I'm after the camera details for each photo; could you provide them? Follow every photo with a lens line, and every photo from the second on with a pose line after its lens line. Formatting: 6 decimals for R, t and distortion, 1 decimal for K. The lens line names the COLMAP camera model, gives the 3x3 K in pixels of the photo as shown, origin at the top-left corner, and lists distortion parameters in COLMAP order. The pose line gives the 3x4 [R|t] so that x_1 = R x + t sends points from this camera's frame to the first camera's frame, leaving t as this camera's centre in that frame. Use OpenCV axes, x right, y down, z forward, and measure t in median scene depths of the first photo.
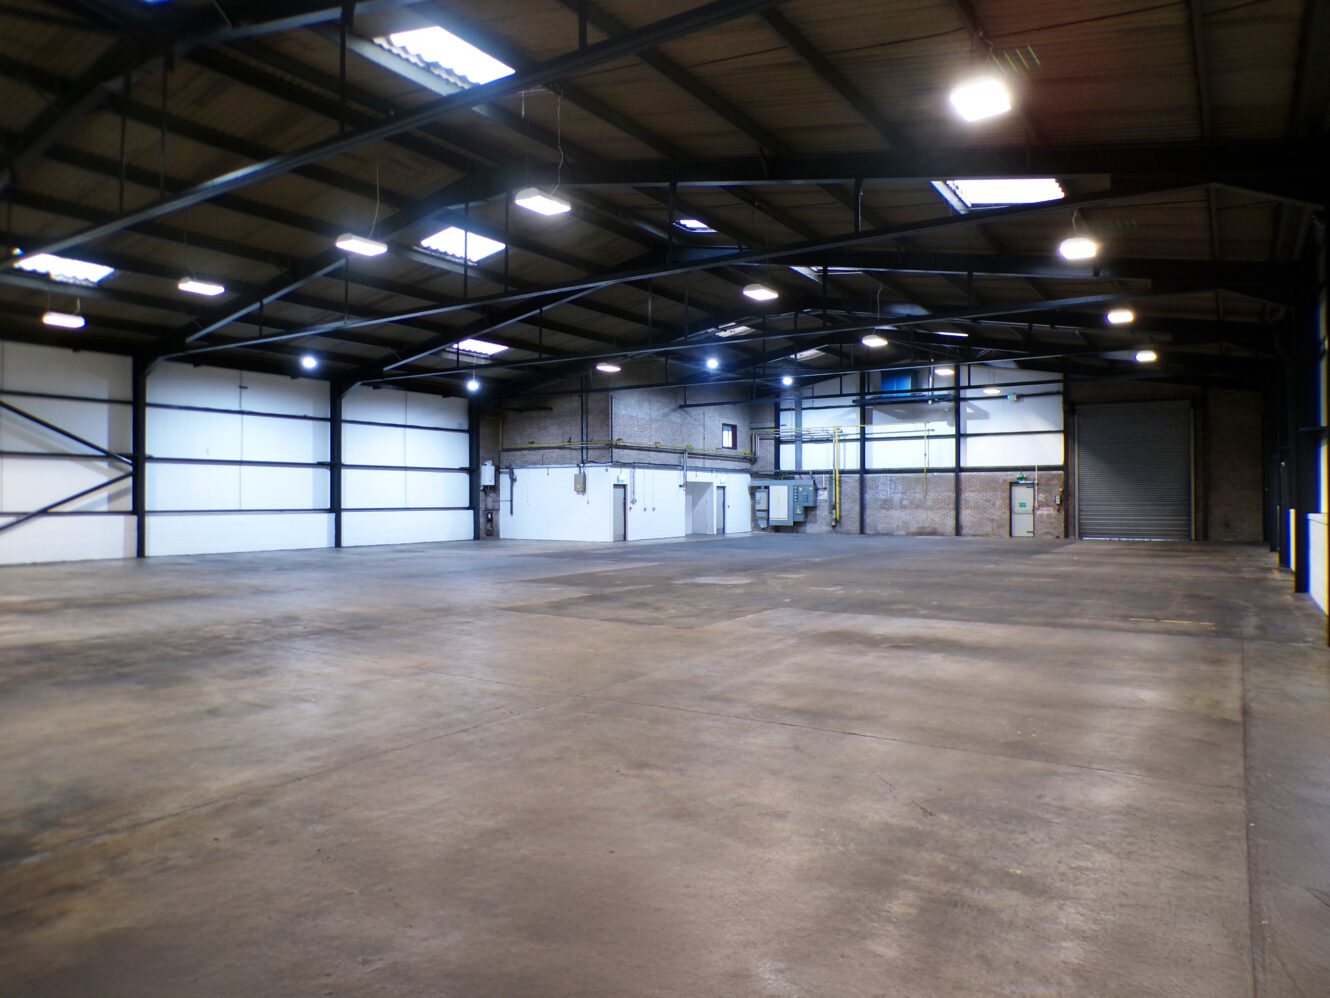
lens RADIAL K [[906.6, 0, 660.6], [0, 906.6, 493.1], [0, 0, 1]] dist [-0.024682, 0.004757]
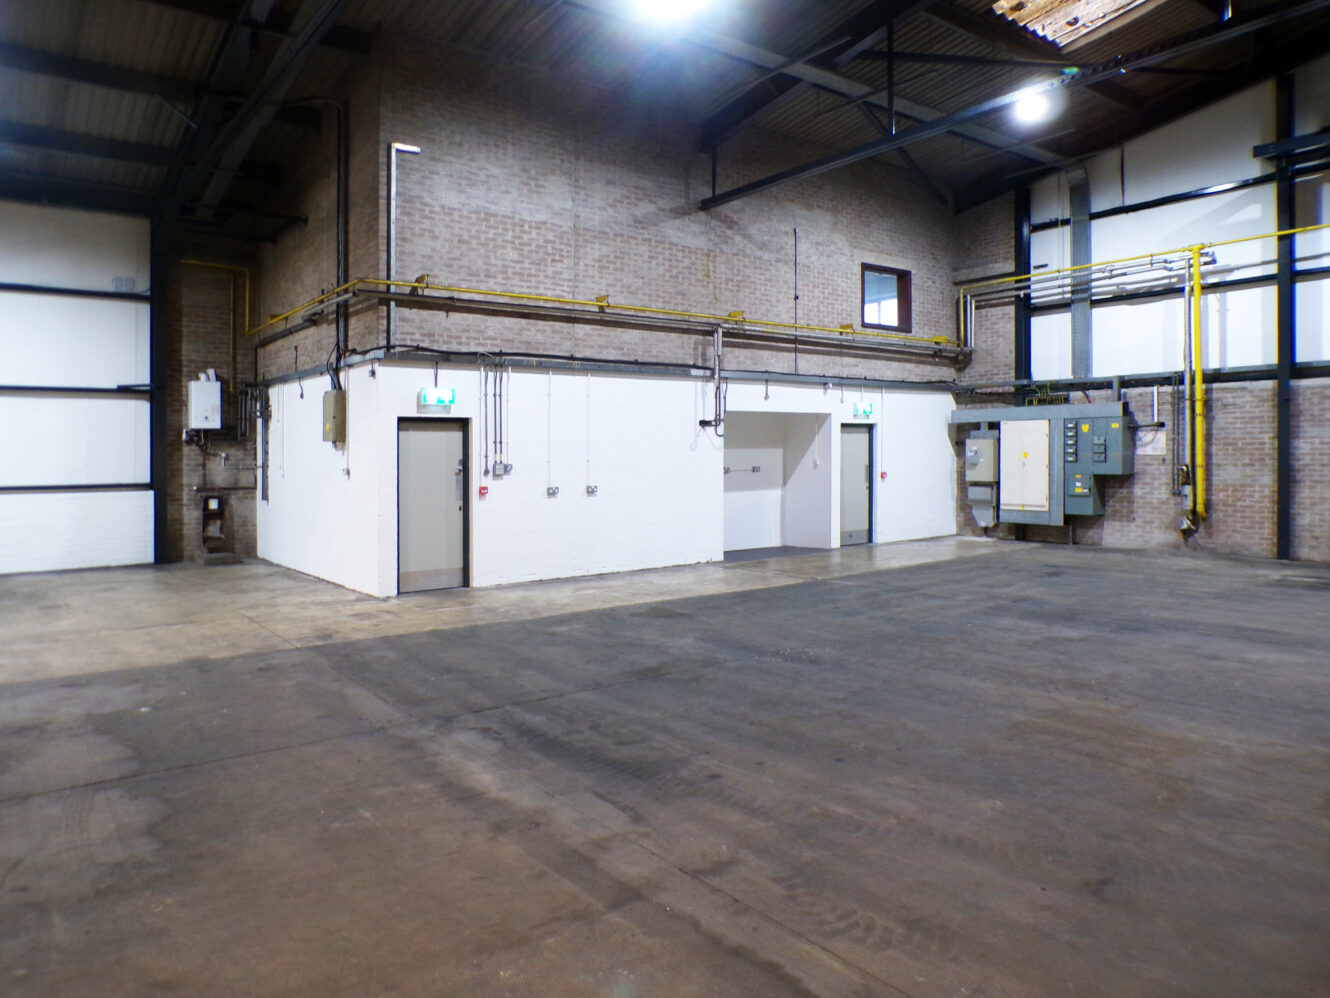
lens RADIAL K [[906.6, 0, 628.2], [0, 906.6, 463.9], [0, 0, 1]] dist [-0.024682, 0.004757]
pose [[0.933256, -0.003168, -0.359197, 0.121874], [0.010706, 0.999762, 0.019000, 0.001236], [0.359052, -0.021577, 0.933068, 0.638404]]
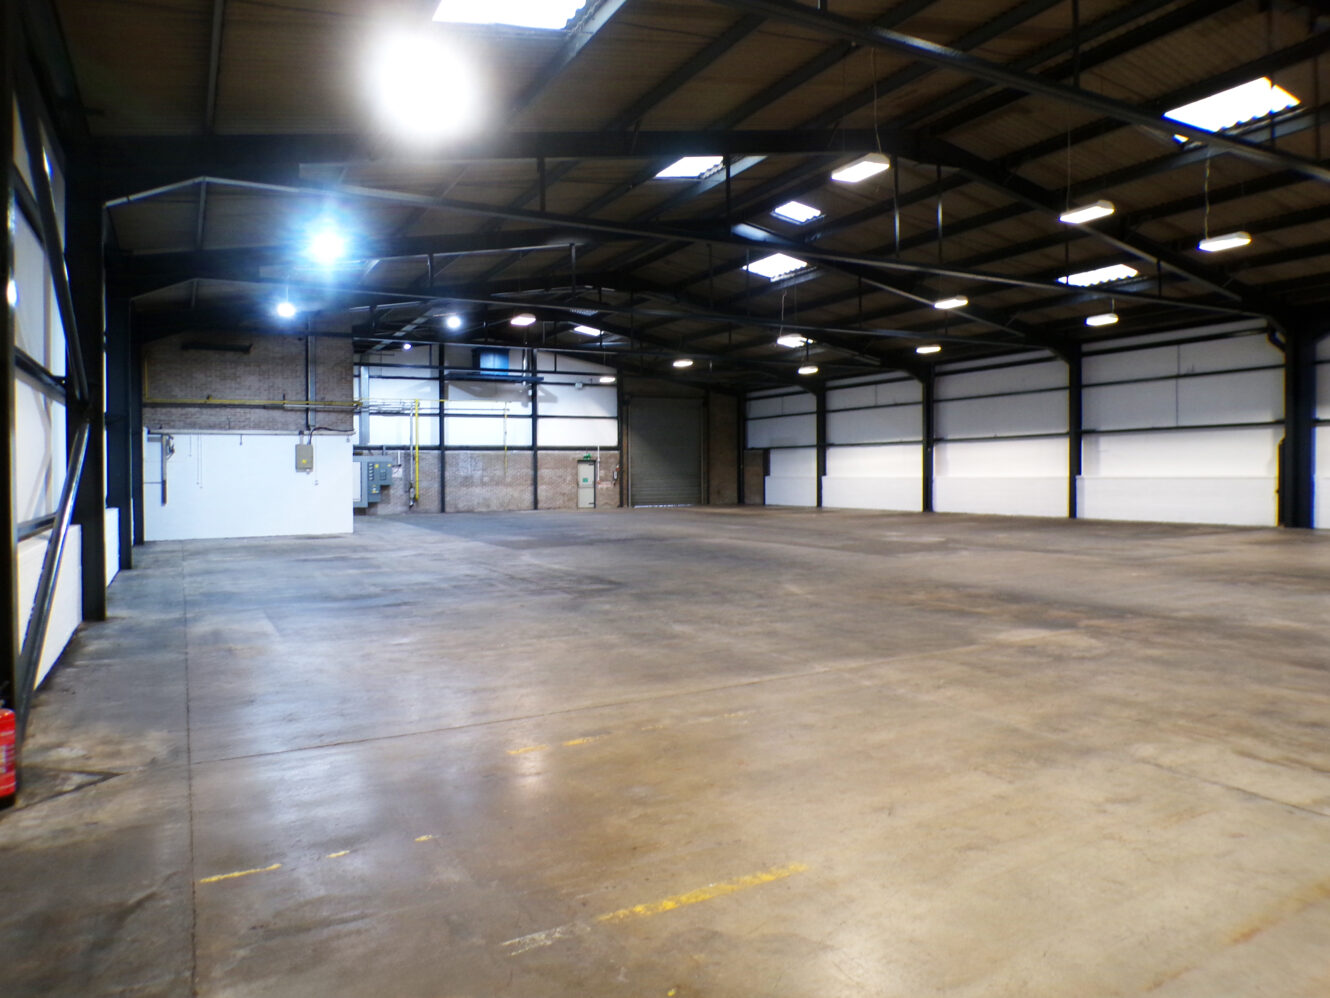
lens RADIAL K [[906.6, 0, 663.2], [0, 906.6, 488.0], [0, 0, 1]] dist [-0.024682, 0.004757]
pose [[0.484411, -0.018572, 0.874643, -0.534788], [0.005179, 0.999818, 0.018361, 0.002417], [-0.874825, -0.004364, 0.484419, 0.344264]]
